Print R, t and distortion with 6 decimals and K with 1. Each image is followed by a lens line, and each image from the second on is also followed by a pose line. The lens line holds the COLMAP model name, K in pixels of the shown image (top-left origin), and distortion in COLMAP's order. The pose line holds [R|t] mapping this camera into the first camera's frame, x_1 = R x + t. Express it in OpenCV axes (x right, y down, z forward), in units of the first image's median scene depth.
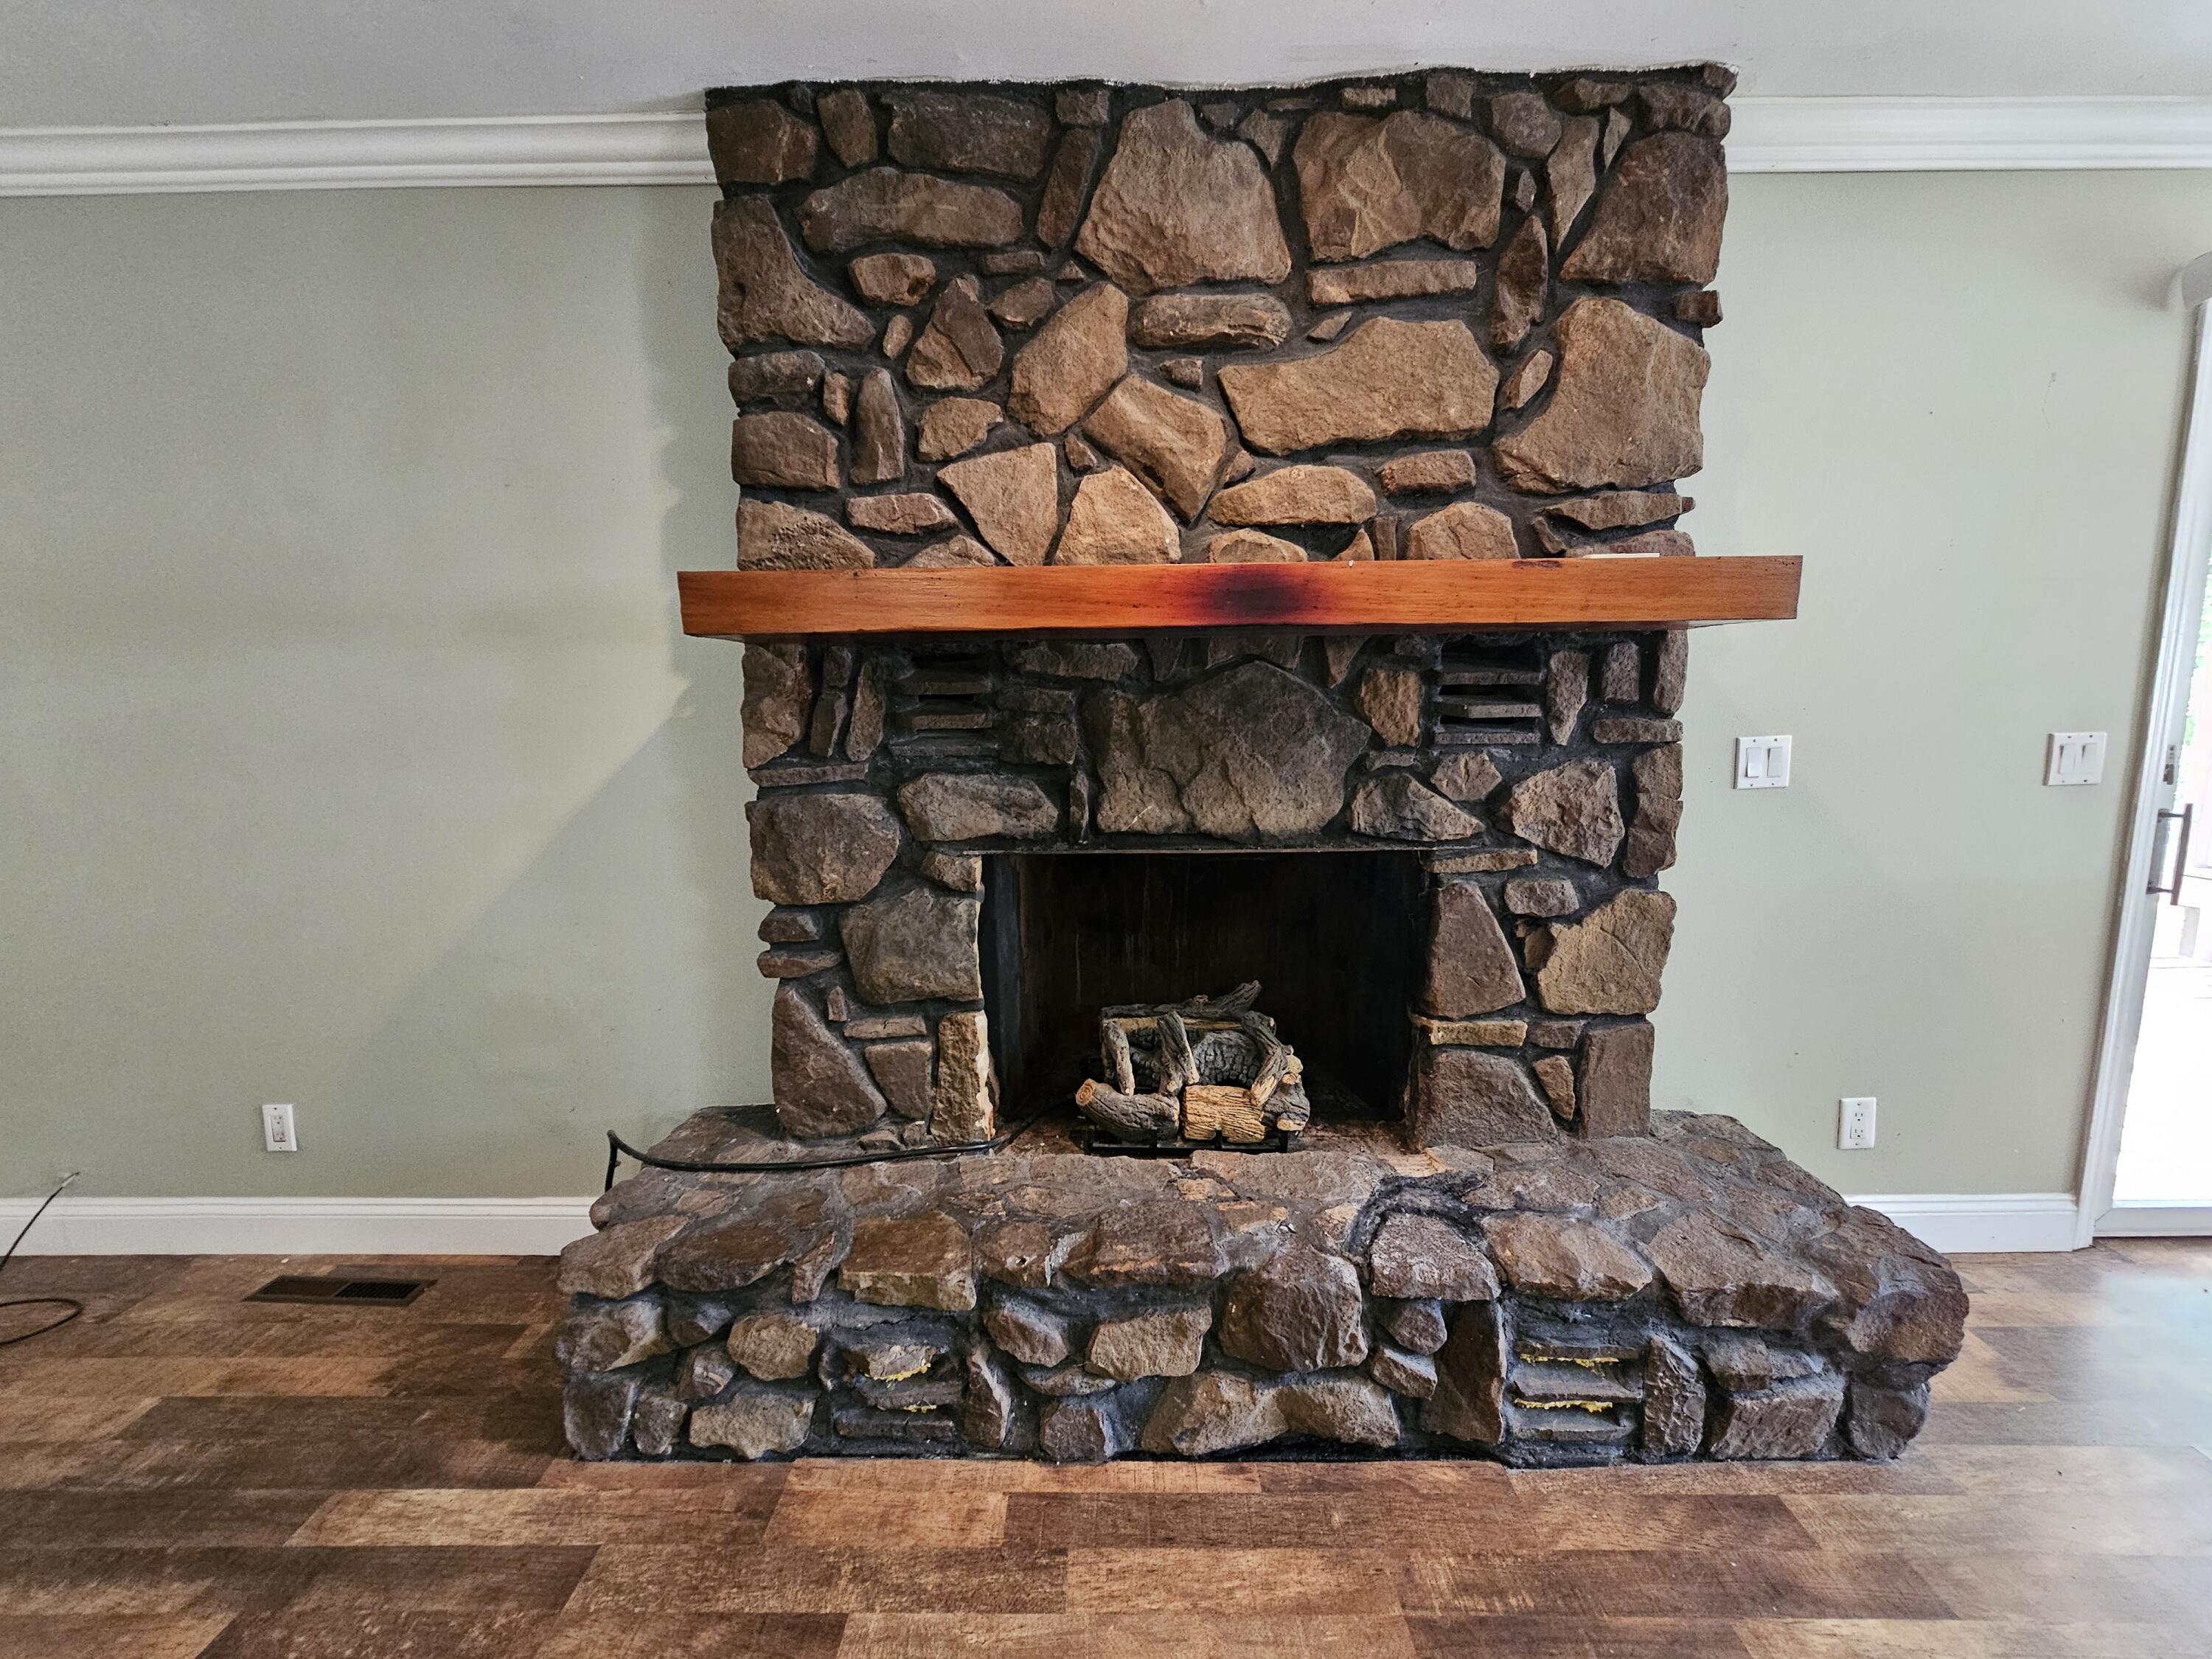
lens RADIAL K [[903.3, 0, 1095.9], [0, 903.3, 835.8], [0, 0, 1]] dist [-0.002705, -0.000303]
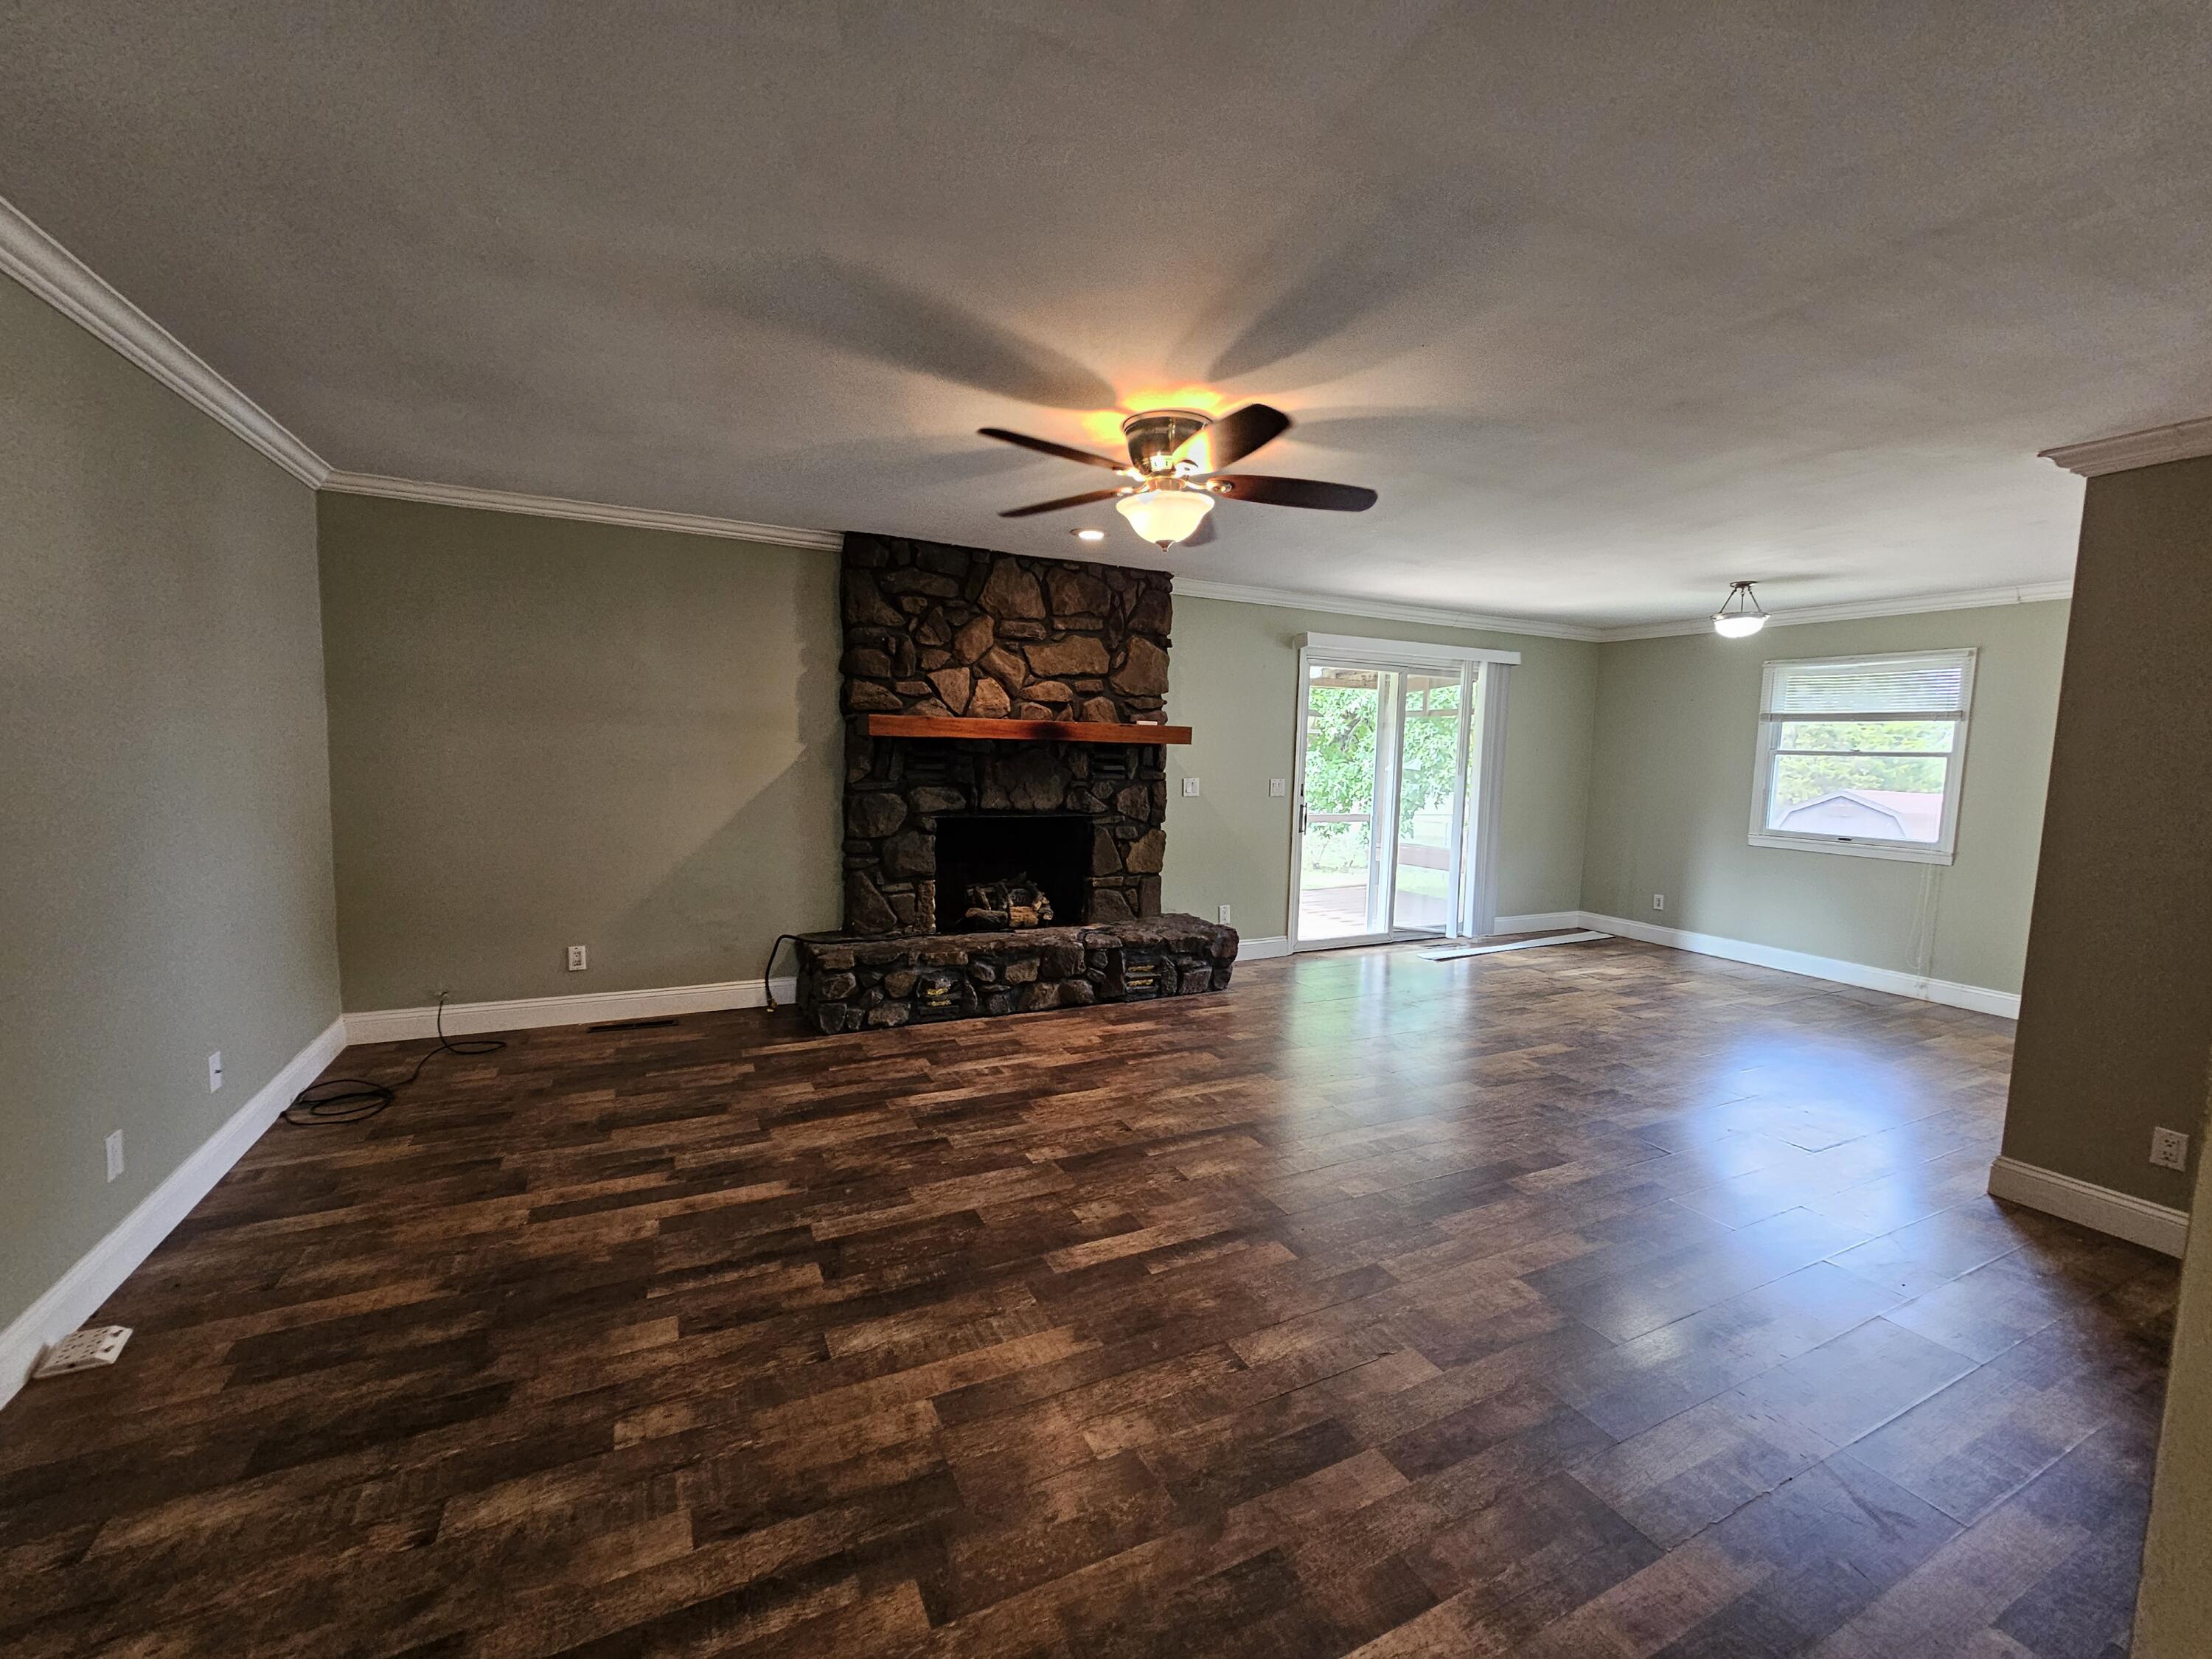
lens RADIAL K [[903.3, 0, 1095.9], [0, 903.3, 835.8], [0, 0, 1]] dist [-0.002705, -0.000303]
pose [[0.890272, -0.008818, 0.455344, -0.972524], [0.028864, 0.998895, -0.037090, 0.196298], [-0.454514, 0.046163, 0.889543, -1.633319]]
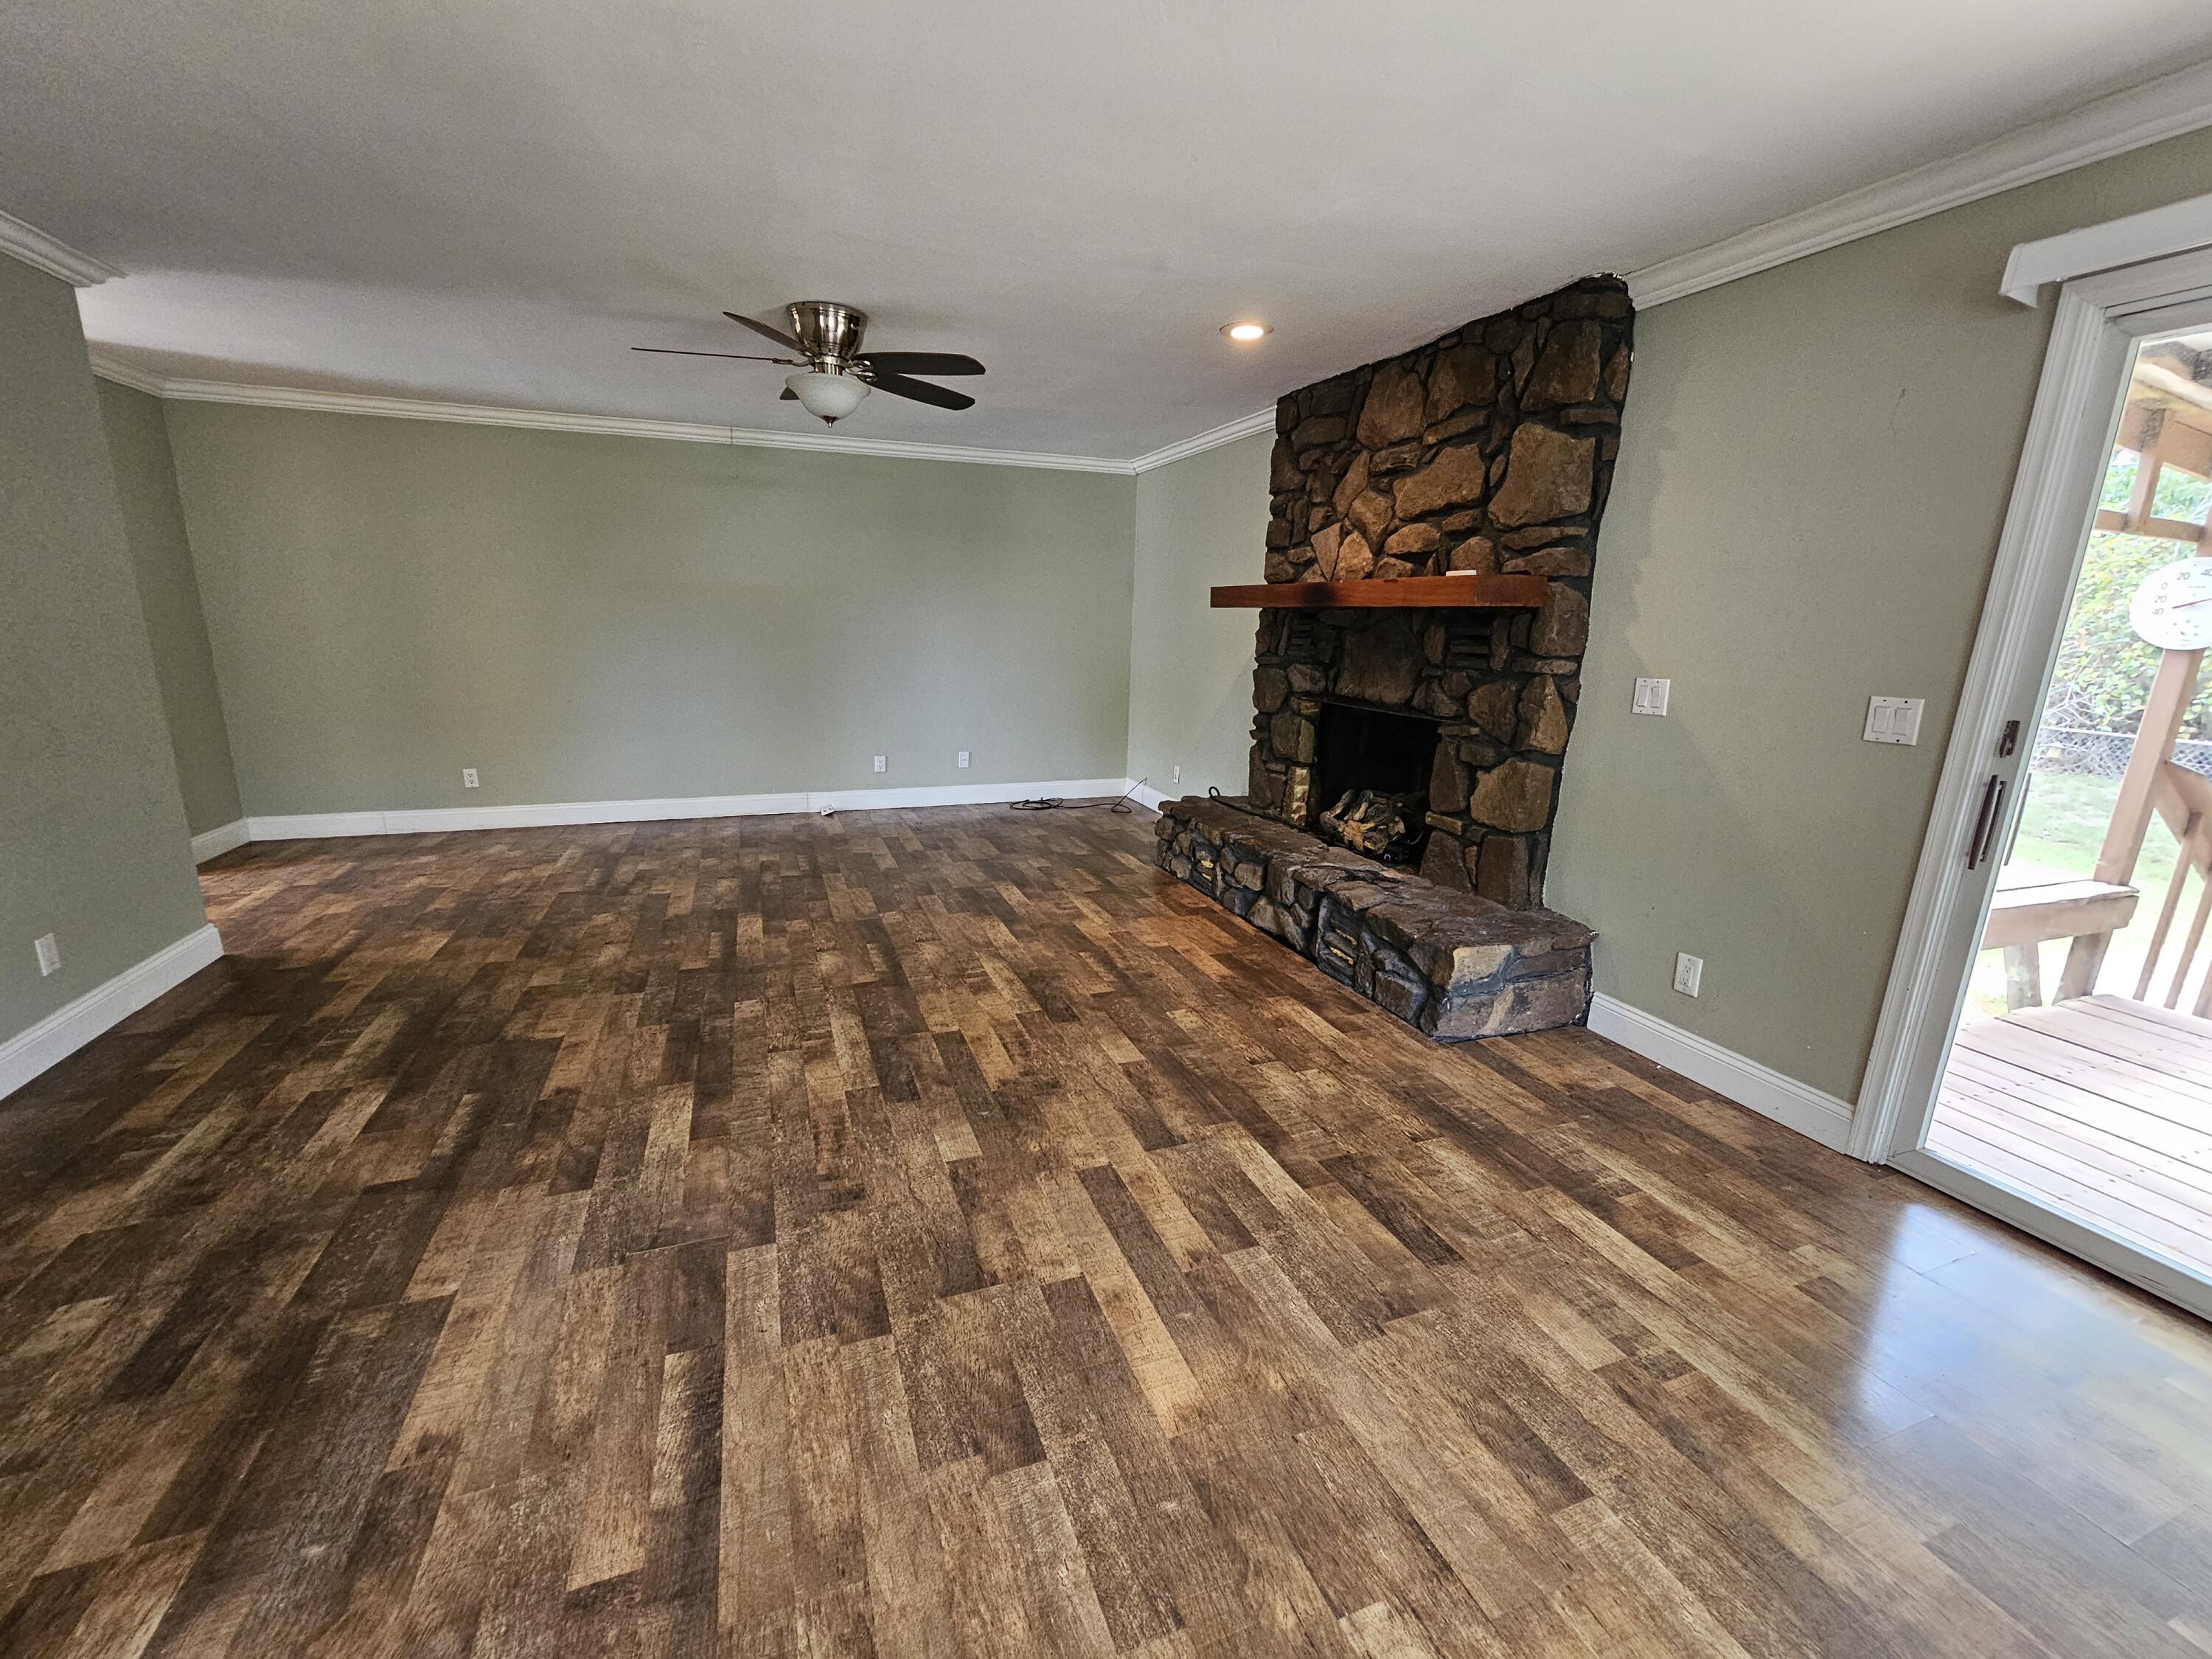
lens RADIAL K [[903.3, 0, 1095.9], [0, 903.3, 835.8], [0, 0, 1]] dist [-0.002705, -0.000303]
pose [[0.363283, 0.239598, -0.900343, 2.028487], [-0.163124, 0.967797, 0.191729, 0.003229], [0.917287, 0.077216, 0.390668, -0.430111]]
